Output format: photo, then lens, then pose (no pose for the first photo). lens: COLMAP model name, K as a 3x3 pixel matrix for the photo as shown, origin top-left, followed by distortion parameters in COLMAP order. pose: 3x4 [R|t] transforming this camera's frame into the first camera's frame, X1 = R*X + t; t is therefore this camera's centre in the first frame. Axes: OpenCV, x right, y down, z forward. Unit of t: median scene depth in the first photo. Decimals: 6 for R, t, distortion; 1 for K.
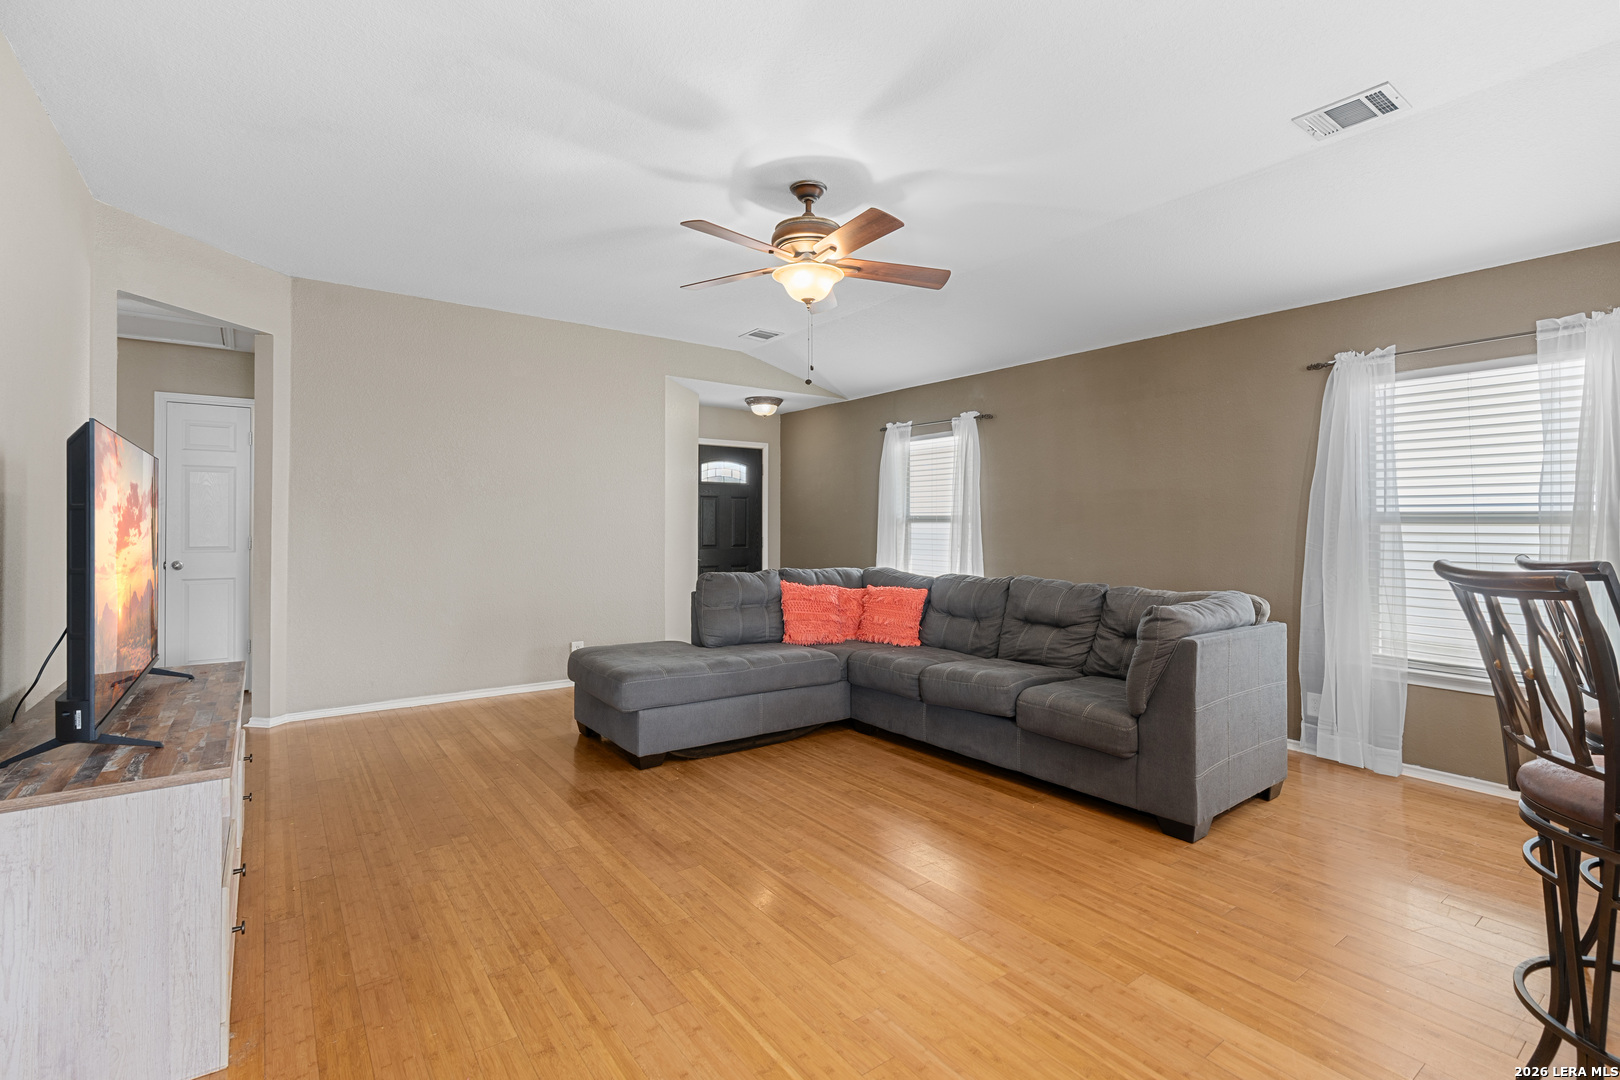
lens RADIAL K [[737.6, 0, 811.5], [0, 737.6, 520.9], [0, 0, 1]] dist [-0.010481, 0.004137]
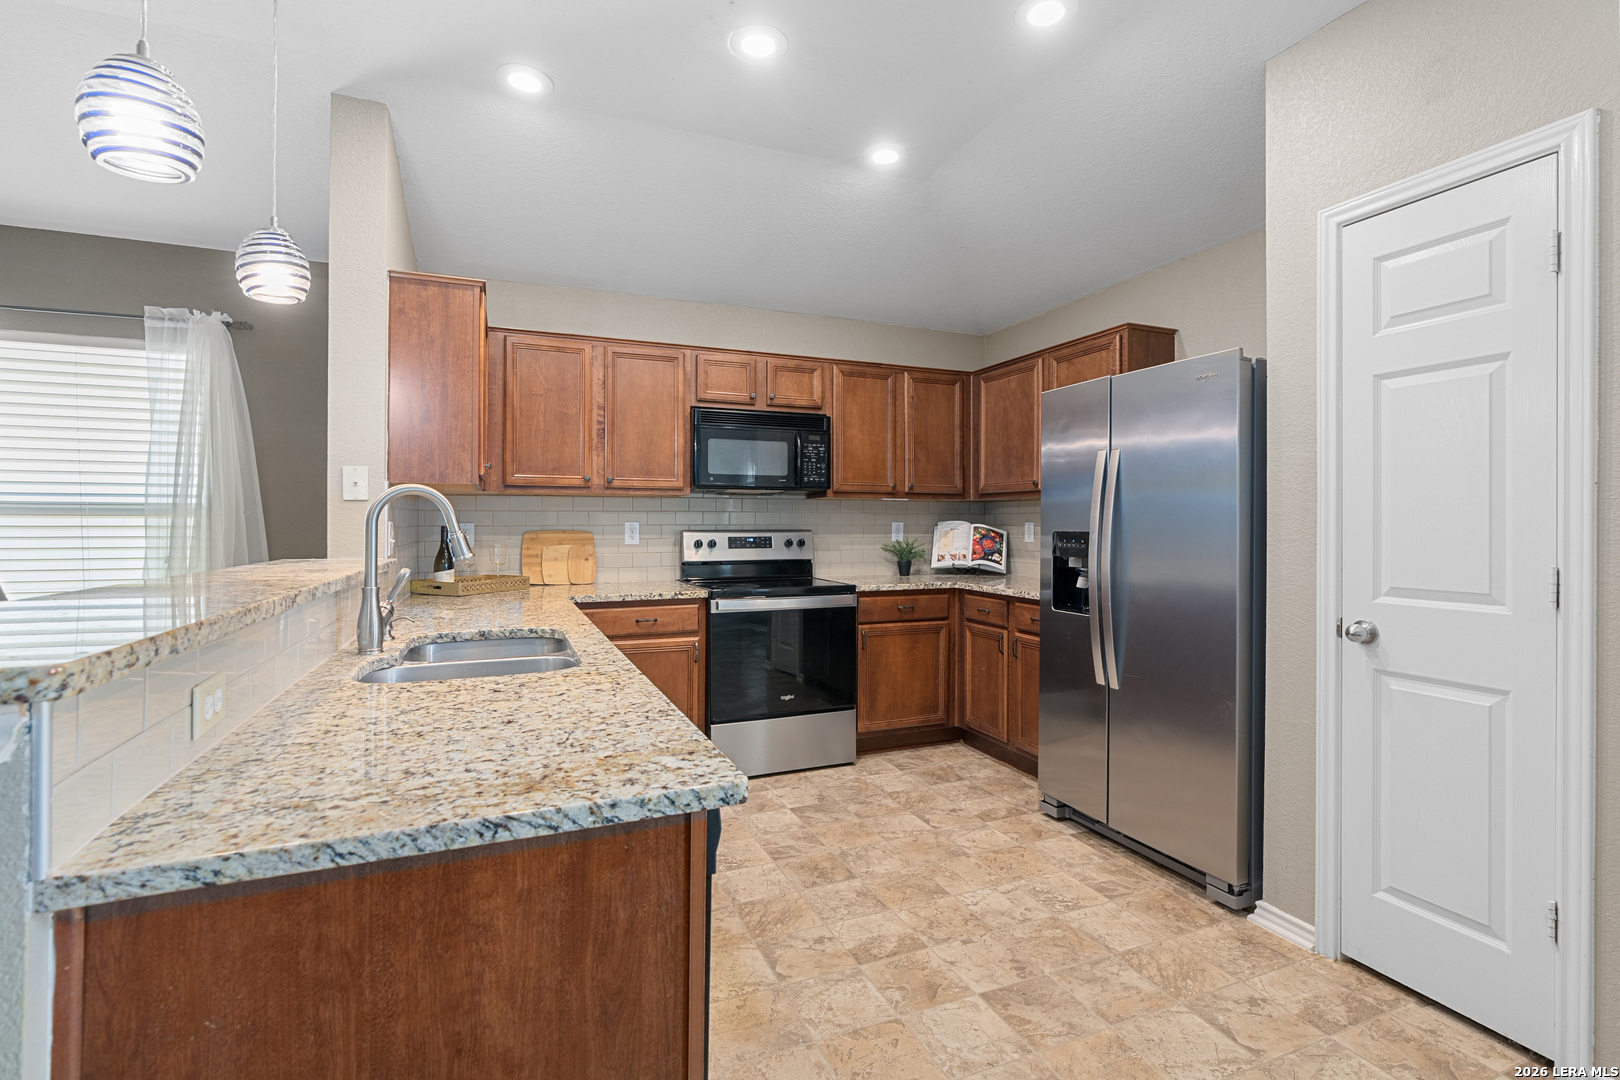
lens RADIAL K [[737.6, 0, 816.3], [0, 737.6, 523.3], [0, 0, 1]] dist [-0.010481, 0.004137]
pose [[0.233323, -0.005800, 0.972382, 0.245273], [-0.004138, 0.999967, 0.006957, 0.003435], [-0.972391, -0.005647, 0.233291, -0.083277]]
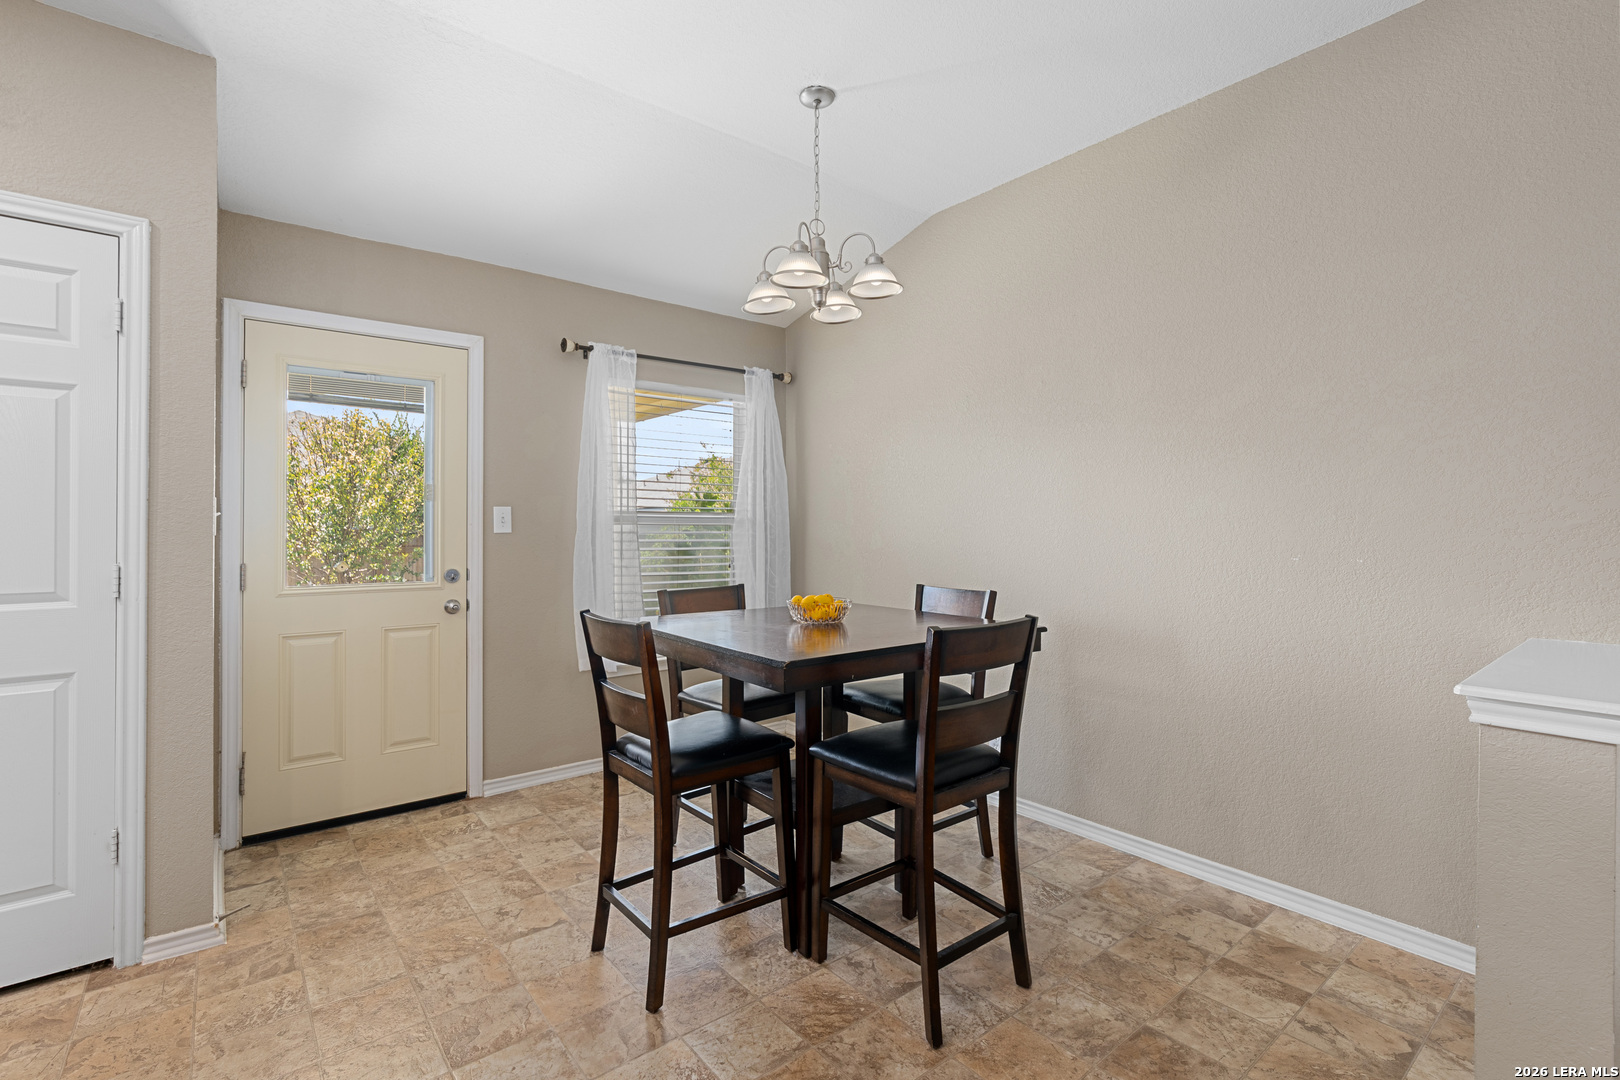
lens RADIAL K [[737.6, 0, 812.0], [0, 737.6, 524.0], [0, 0, 1]] dist [-0.010481, 0.004137]
pose [[-0.998912, -0.006689, -0.046161, 0.277823], [-0.006195, 0.999922, -0.010832, 0.002959], [0.046230, -0.010535, -0.998875, 0.194047]]
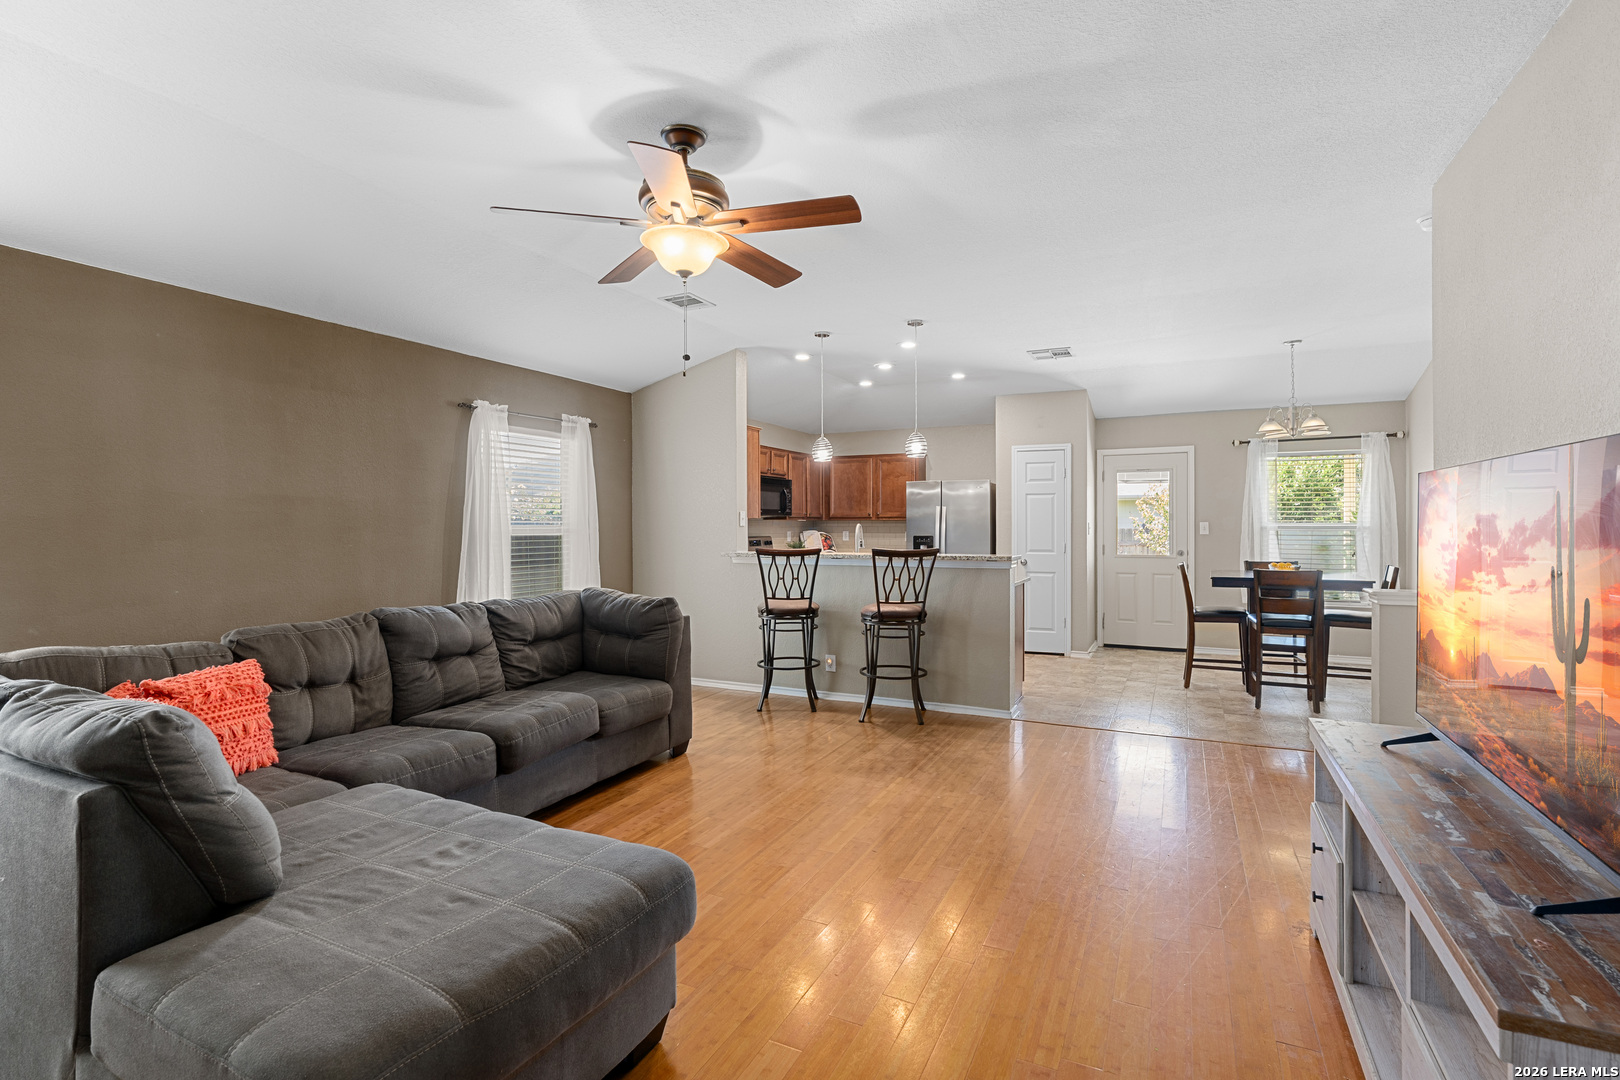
lens RADIAL K [[737.6, 0, 826.0], [0, 737.6, 525.1], [0, 0, 1]] dist [-0.010481, 0.004137]
pose [[-0.466033, -0.006328, 0.884745, -0.775337], [-0.005445, 0.999976, 0.004283, -0.023975], [-0.884751, -0.002822, -0.466056, 1.200521]]
